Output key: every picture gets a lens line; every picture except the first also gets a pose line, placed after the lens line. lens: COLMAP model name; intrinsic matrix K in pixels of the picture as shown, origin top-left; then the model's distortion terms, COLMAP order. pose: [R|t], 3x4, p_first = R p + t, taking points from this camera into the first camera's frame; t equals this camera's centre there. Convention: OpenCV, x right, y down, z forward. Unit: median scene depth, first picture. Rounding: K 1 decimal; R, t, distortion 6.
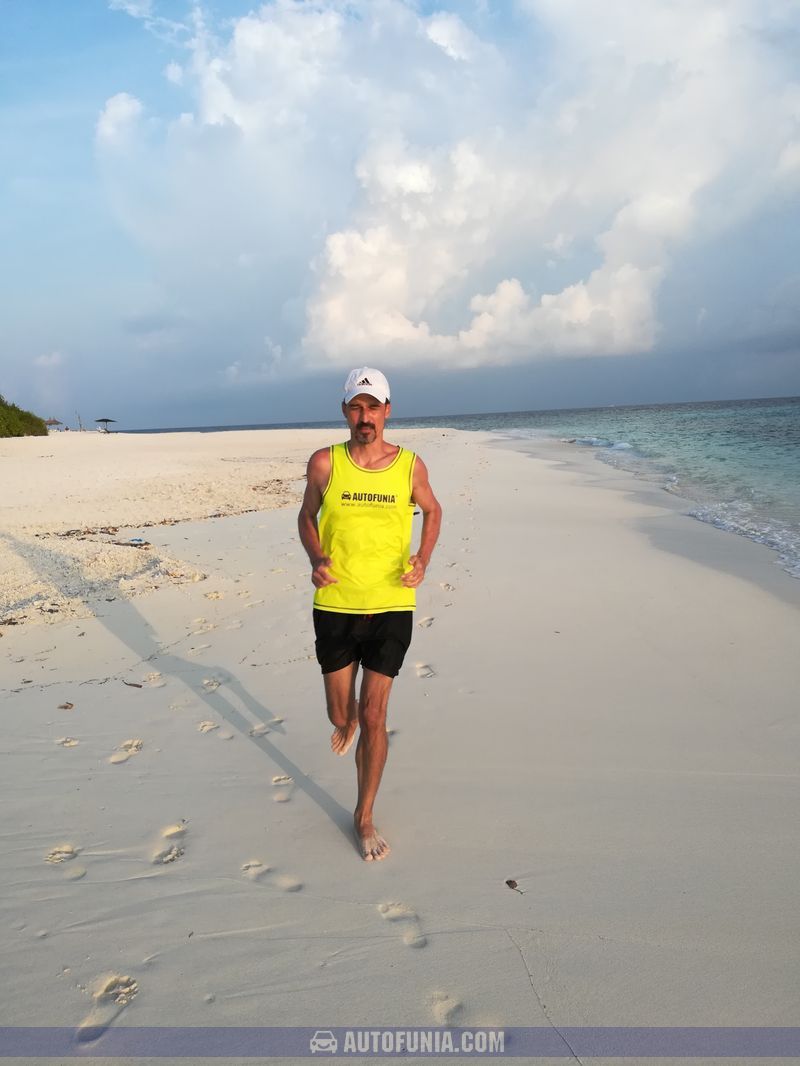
lens RADIAL K [[854.0, 0, 388.1], [0, 854.0, 546.4], [0, 0, 1]] dist [0.039373, -0.048090]
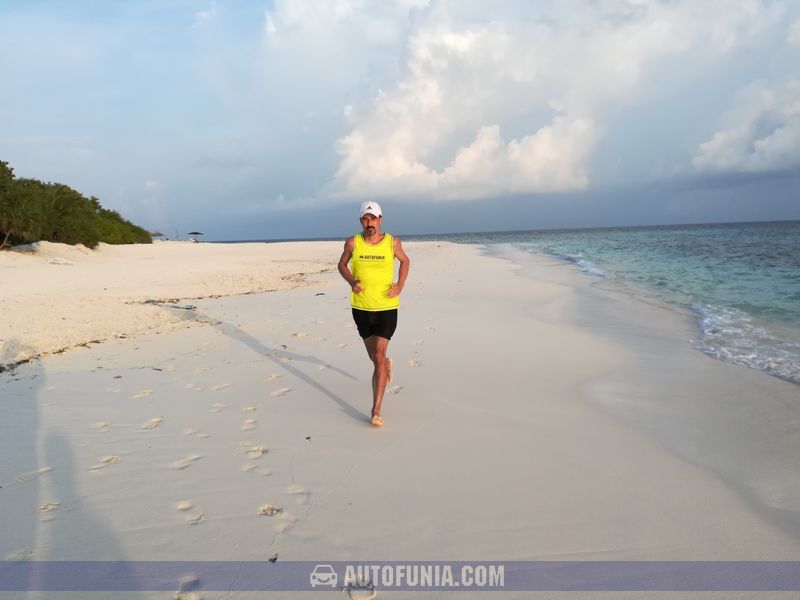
lens RADIAL K [[691.2, 0, 428.4], [0, 691.2, 311.5], [0, 0, 1]] dist [0.058665, -0.119840]
pose [[0.999798, 0.014046, -0.014406, 0.075129], [-0.014646, 0.998993, -0.042400, 0.024041], [0.013796, 0.042603, 0.998997, -0.118361]]
